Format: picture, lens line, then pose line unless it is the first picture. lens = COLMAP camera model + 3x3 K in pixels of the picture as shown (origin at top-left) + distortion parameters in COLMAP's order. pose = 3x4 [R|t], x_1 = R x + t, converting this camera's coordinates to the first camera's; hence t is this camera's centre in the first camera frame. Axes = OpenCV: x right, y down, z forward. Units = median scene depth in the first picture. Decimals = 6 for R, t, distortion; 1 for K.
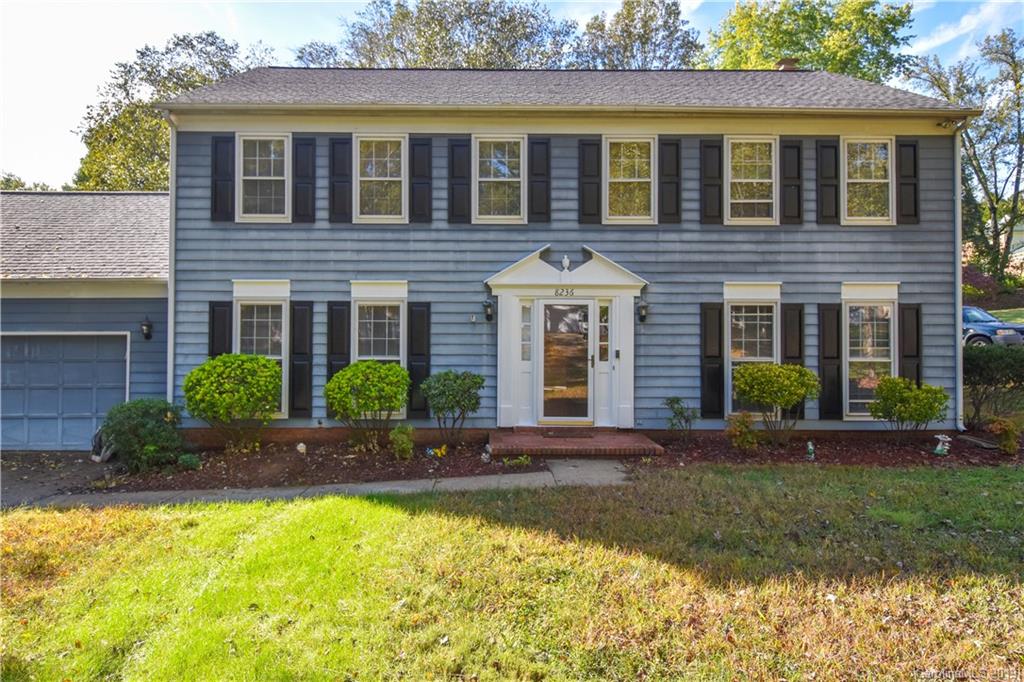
lens RADIAL K [[664.5, 0, 510.9], [0, 664.5, 340.5], [0, 0, 1]] dist [0.010744, 0.000246]
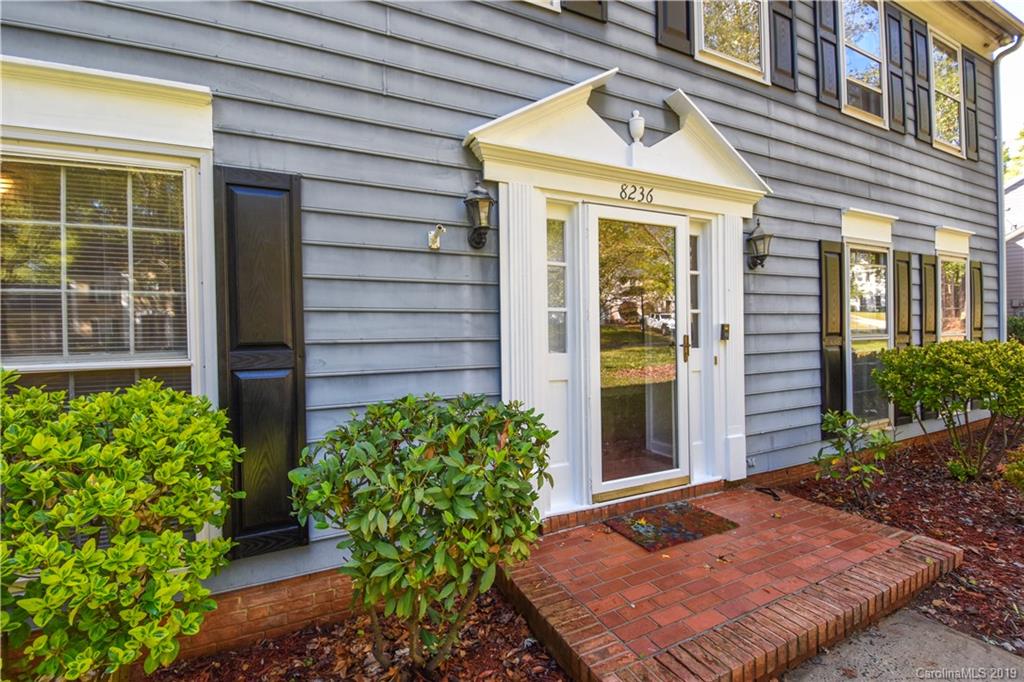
lens RADIAL K [[448.4, 0, 512.3], [0, 448.4, 341.2], [0, 0, 1]] dist [0.013082, -0.005895]
pose [[0.911301, -0.025596, 0.410945, -0.118819], [0.020749, 0.999653, 0.016252, 0.018407], [-0.411218, -0.006284, 0.911515, 0.762420]]
